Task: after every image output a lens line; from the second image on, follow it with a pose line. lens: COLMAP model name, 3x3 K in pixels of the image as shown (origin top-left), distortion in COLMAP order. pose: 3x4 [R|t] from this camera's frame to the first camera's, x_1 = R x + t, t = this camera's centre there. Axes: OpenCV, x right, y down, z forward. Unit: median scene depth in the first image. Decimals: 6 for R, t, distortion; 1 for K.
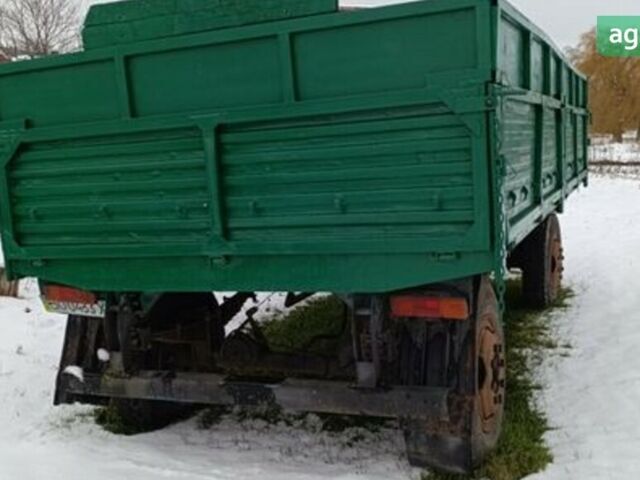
lens RADIAL K [[795.4, 0, 318.9], [0, 795.4, 276.9], [0, 0, 1]] dist [0.037480, -0.099647]
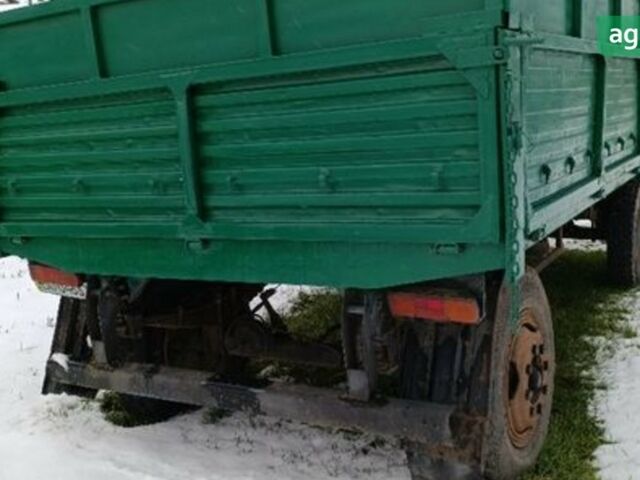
lens RADIAL K [[795.4, 0, 318.9], [0, 795.4, 276.9], [0, 0, 1]] dist [0.037480, -0.099647]
pose [[0.990379, 0.021248, -0.136740, 0.123737], [-0.013468, 0.998250, 0.057574, -0.036573], [0.137724, -0.055178, 0.988932, 0.161204]]
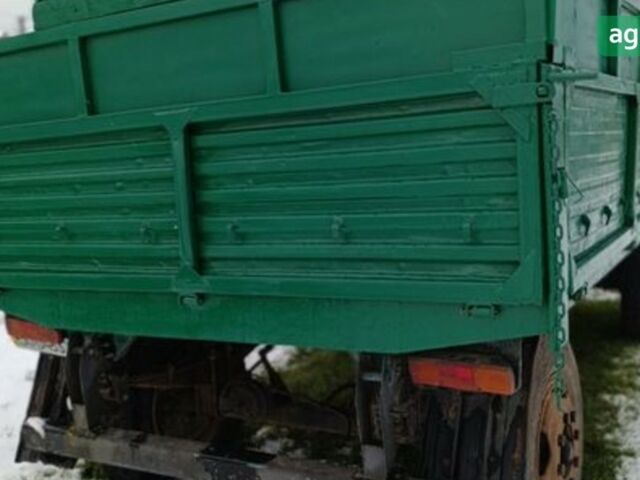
lens RADIAL K [[803.3, 0, 318.1], [0, 803.3, 266.0], [0, 0, 1]] dist [0.006190, -0.006777]
pose [[0.991850, 0.019360, -0.125928, 0.092499], [-0.020586, 0.999752, -0.008446, -0.048673], [0.125733, 0.010970, 0.992003, 0.242020]]
